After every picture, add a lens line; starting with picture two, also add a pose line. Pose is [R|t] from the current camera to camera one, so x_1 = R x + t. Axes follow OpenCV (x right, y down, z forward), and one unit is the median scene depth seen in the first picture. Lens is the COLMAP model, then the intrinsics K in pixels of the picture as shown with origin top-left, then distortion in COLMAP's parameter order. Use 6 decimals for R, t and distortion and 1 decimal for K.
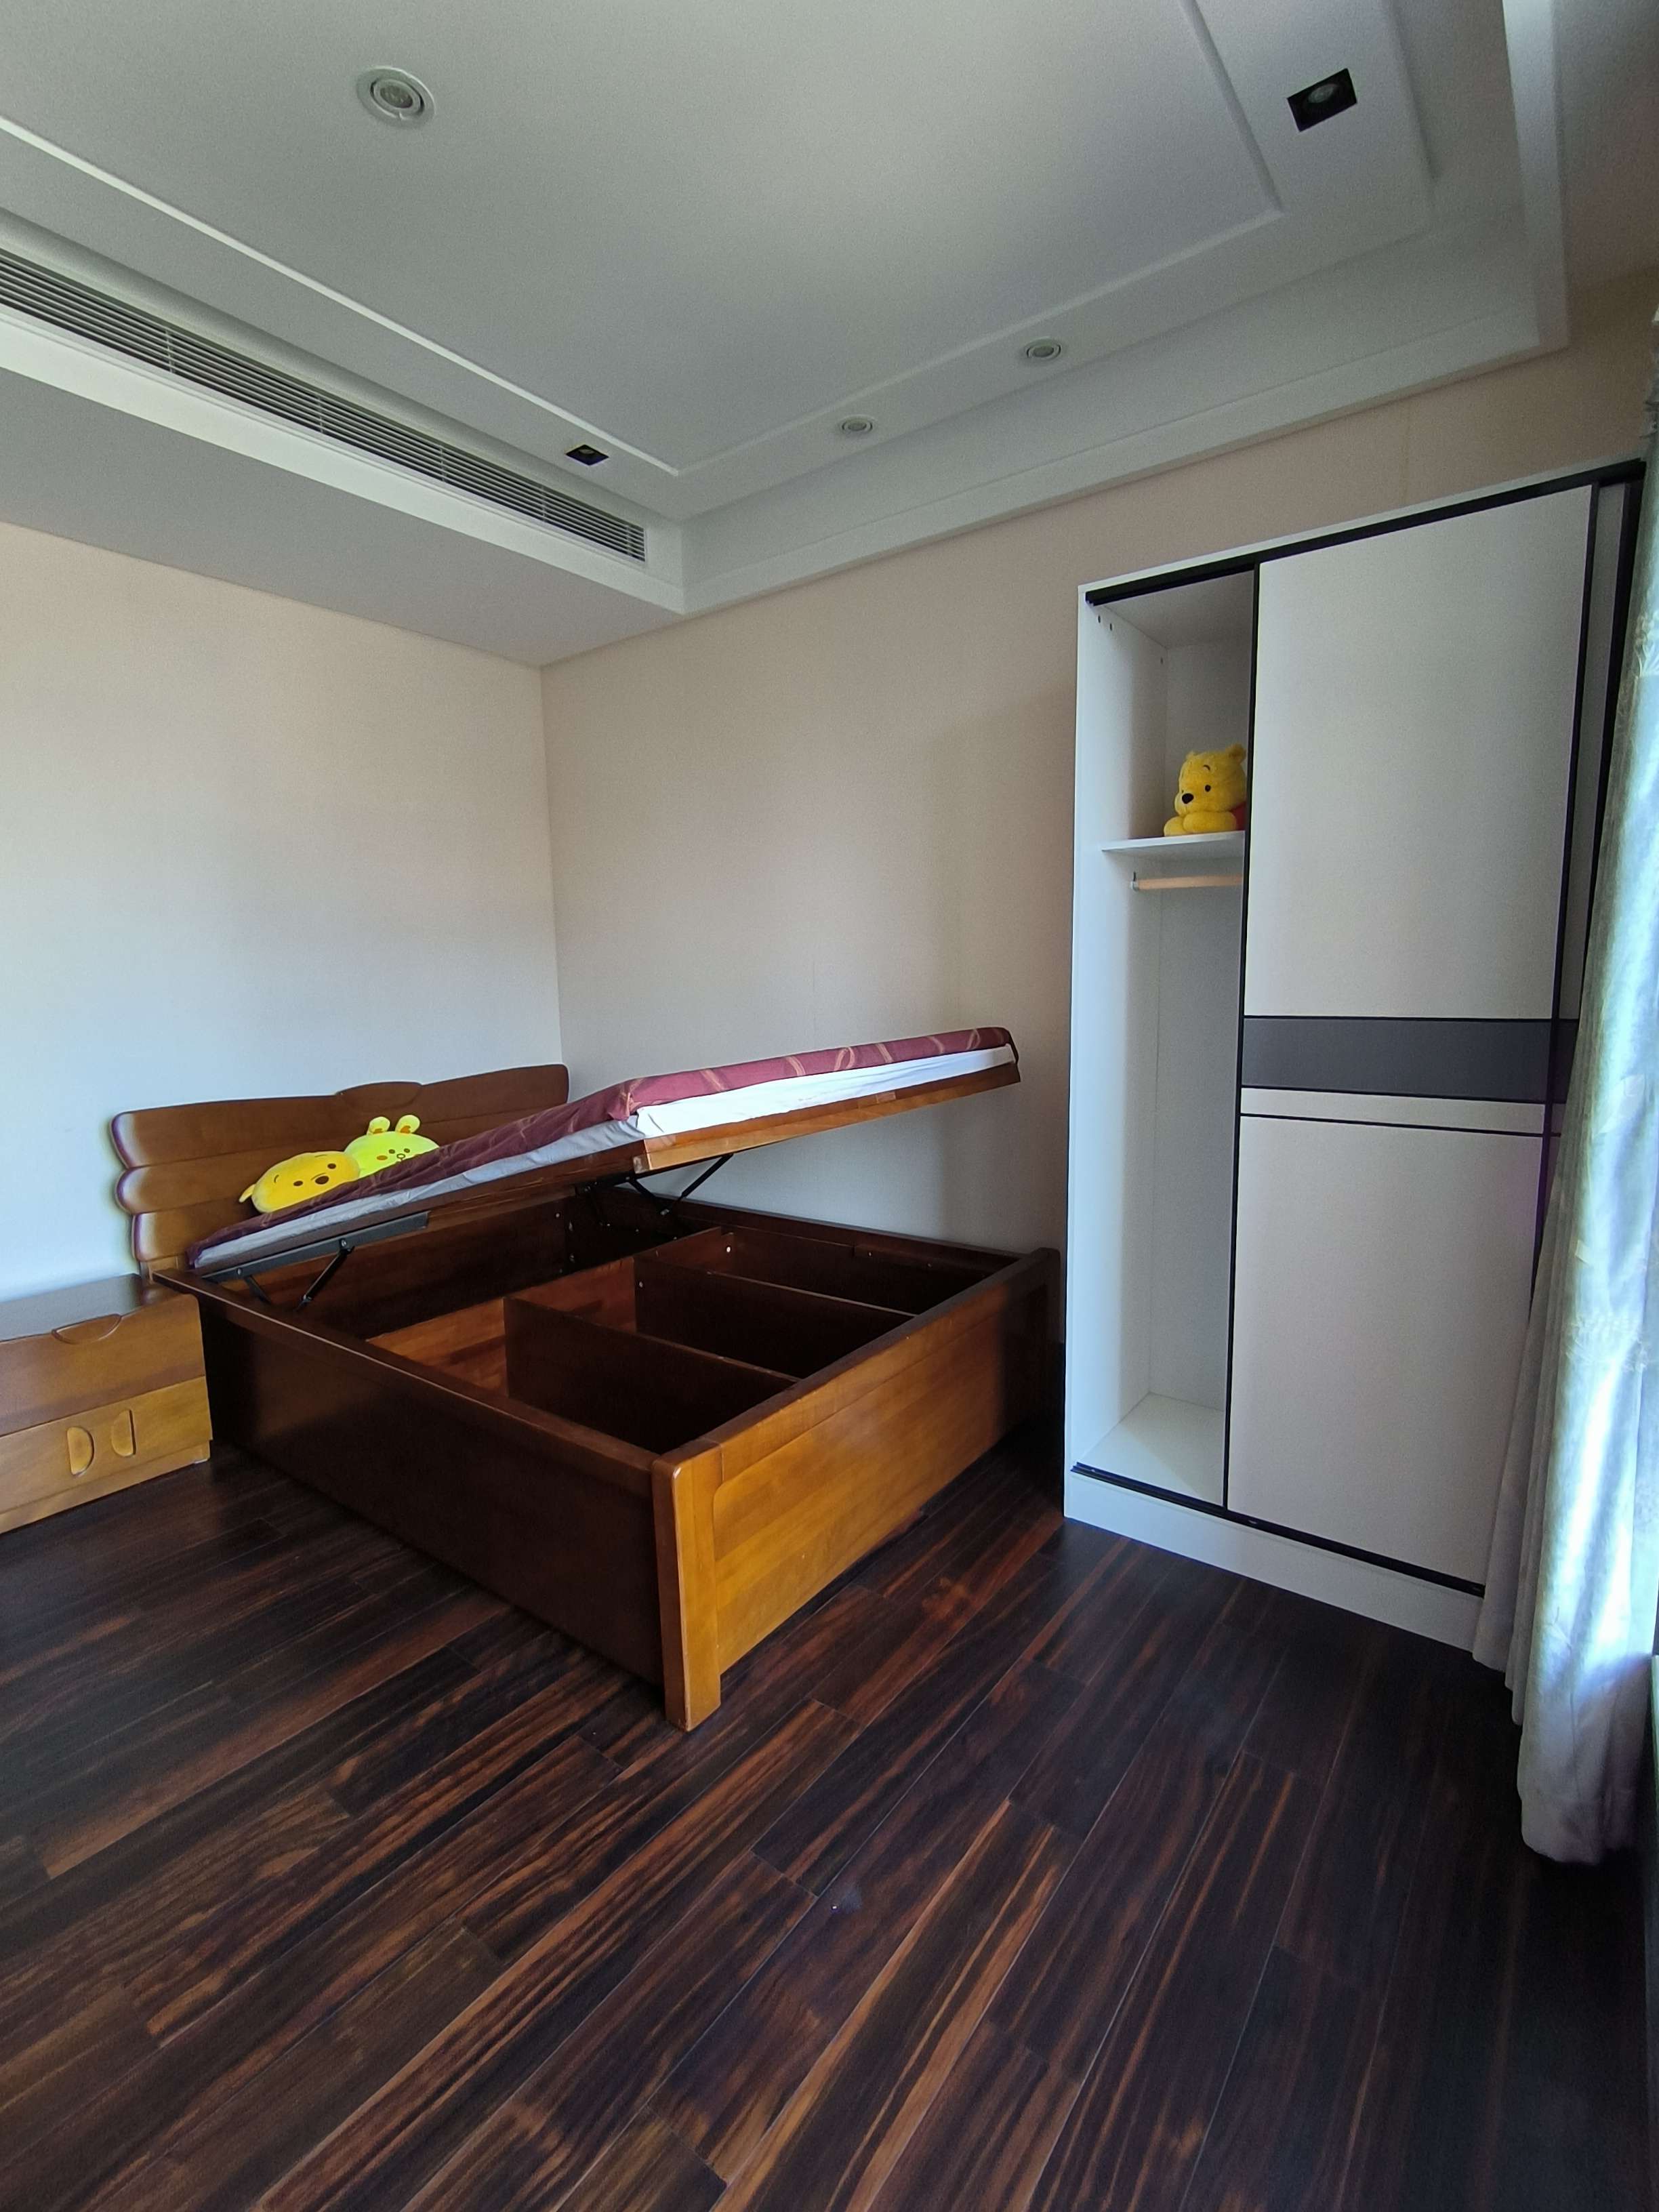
lens RADIAL K [[1003.9, 0, 829.5], [0, 1003.9, 1106.0], [0, 0, 1]] dist [-0.004503, -0.000563]
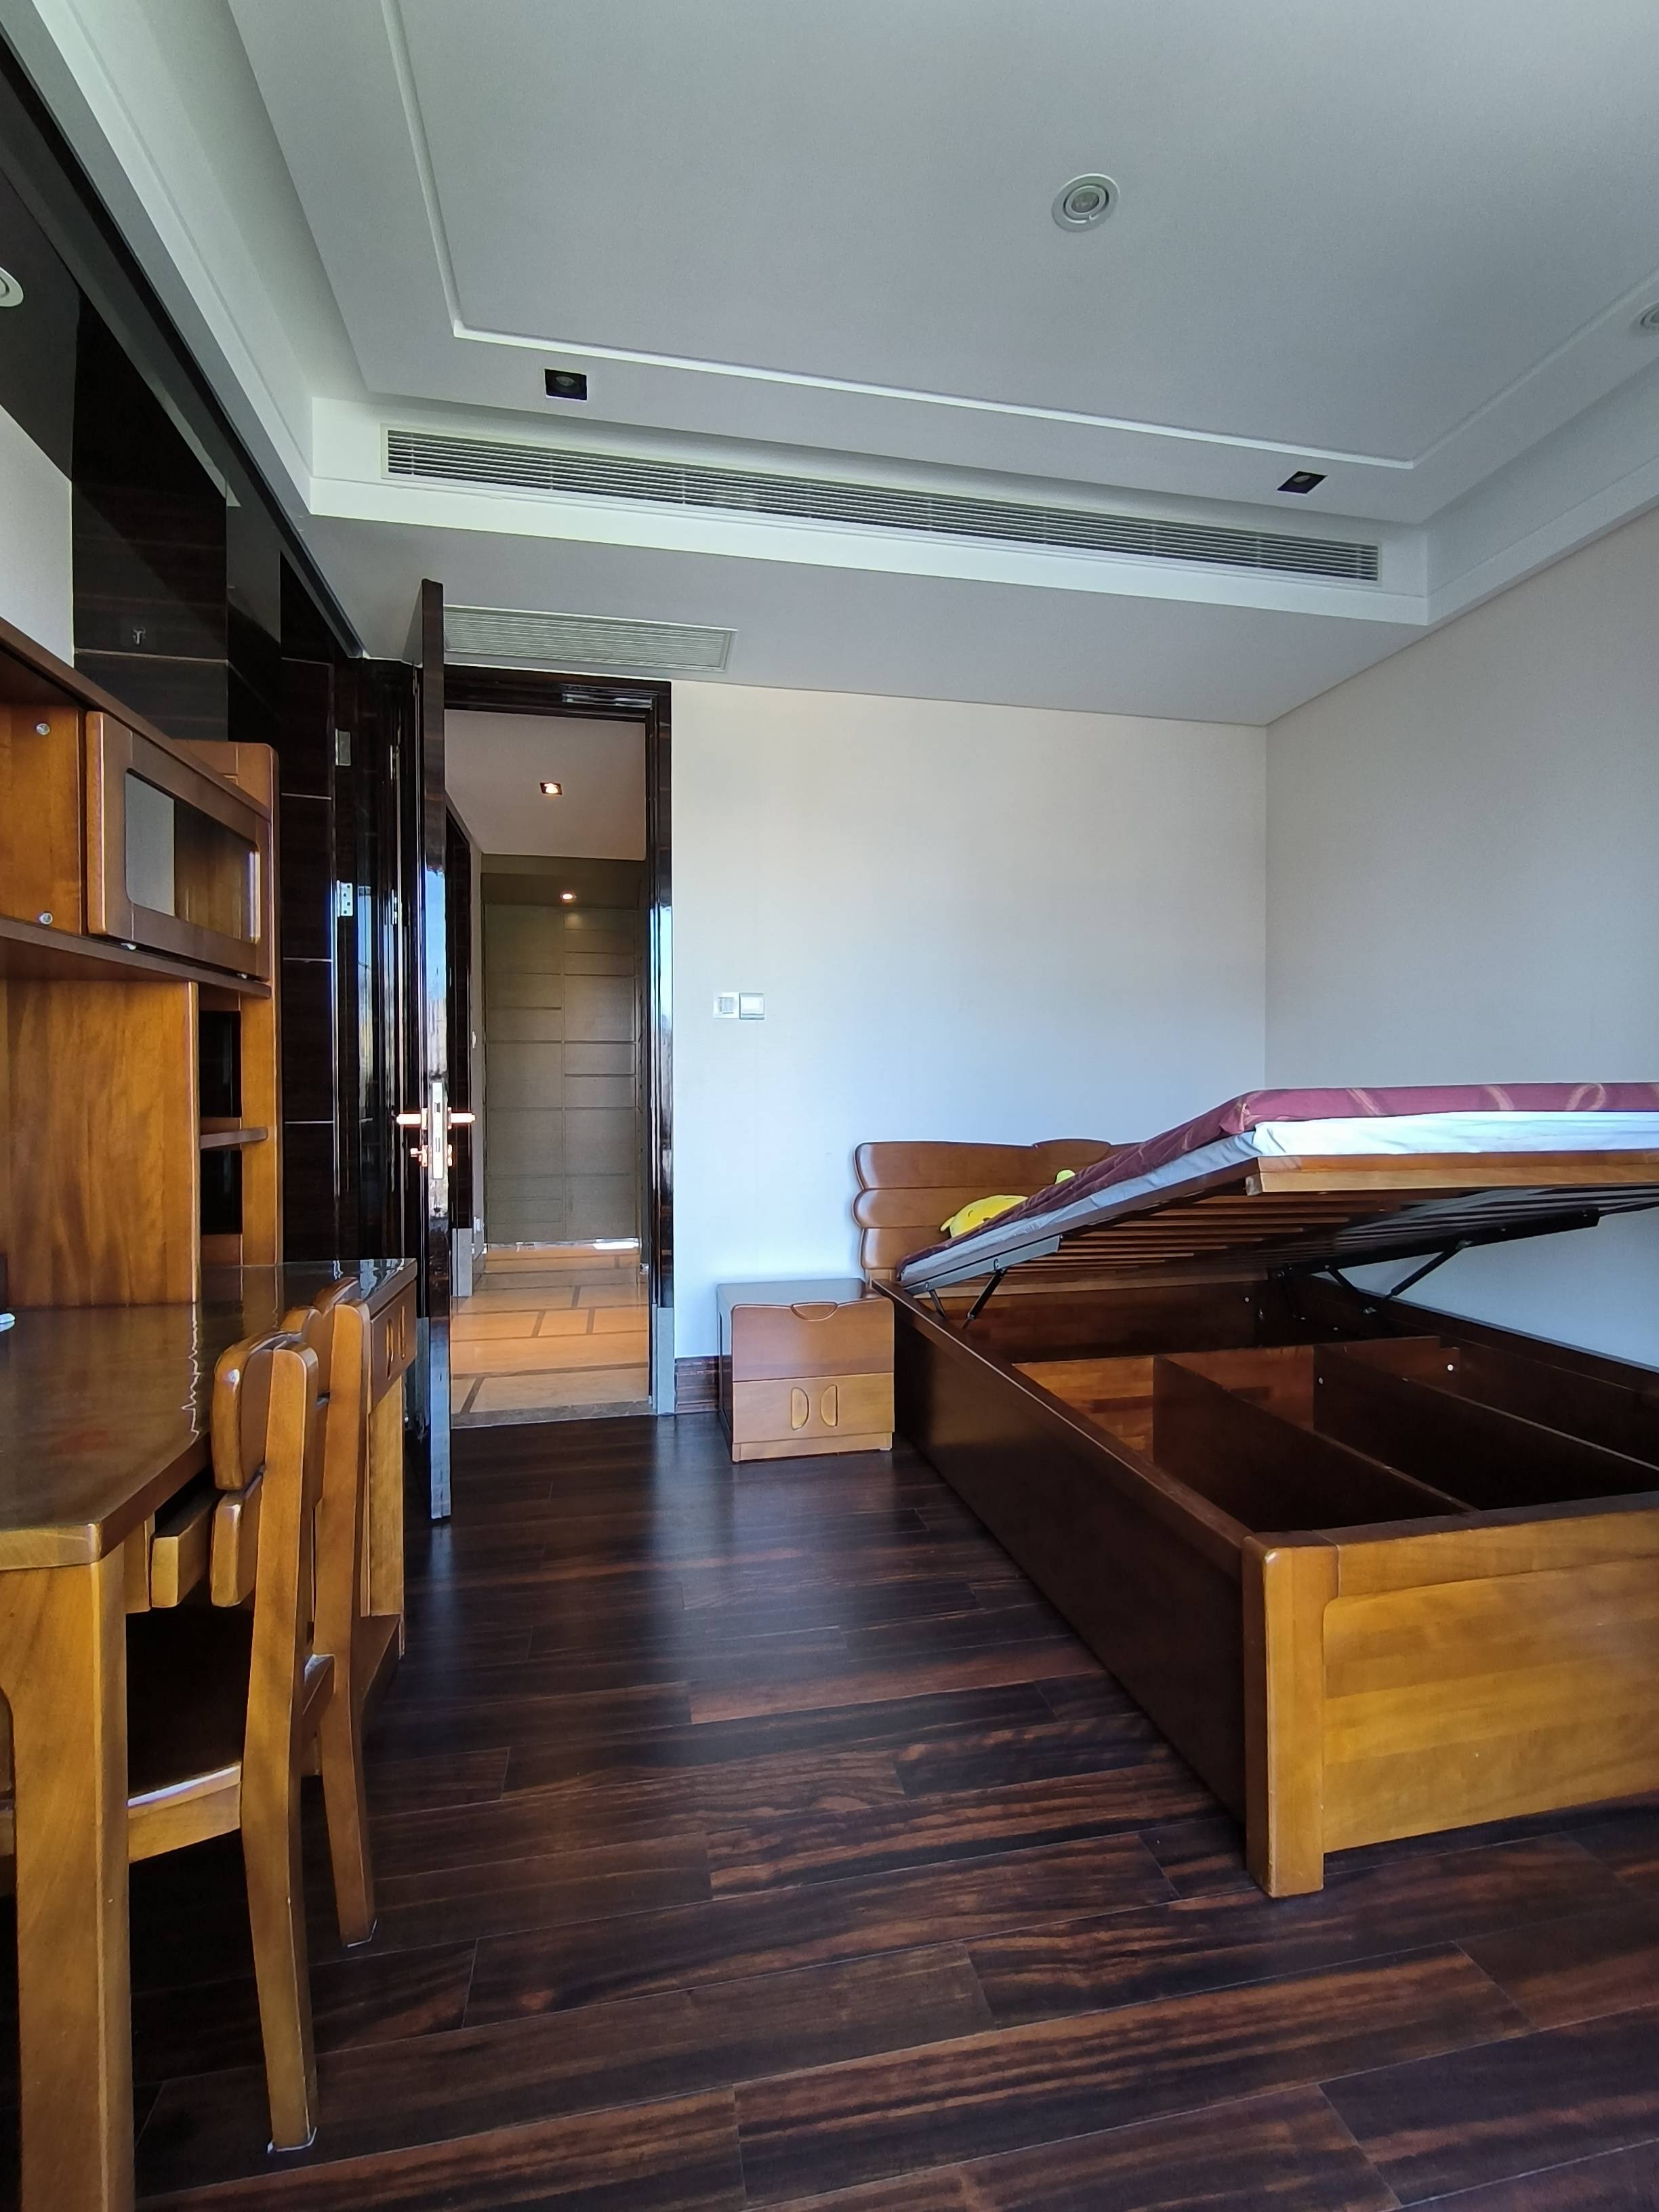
lens RADIAL K [[1003.9, 0, 829.5], [0, 1003.9, 1106.0], [0, 0, 1]] dist [-0.004503, -0.000563]
pose [[0.752243, 0.028104, -0.658286, 0.097050], [-0.097209, 0.992891, -0.068694, 0.077566], [0.651676, 0.115666, 0.749627, 0.088128]]
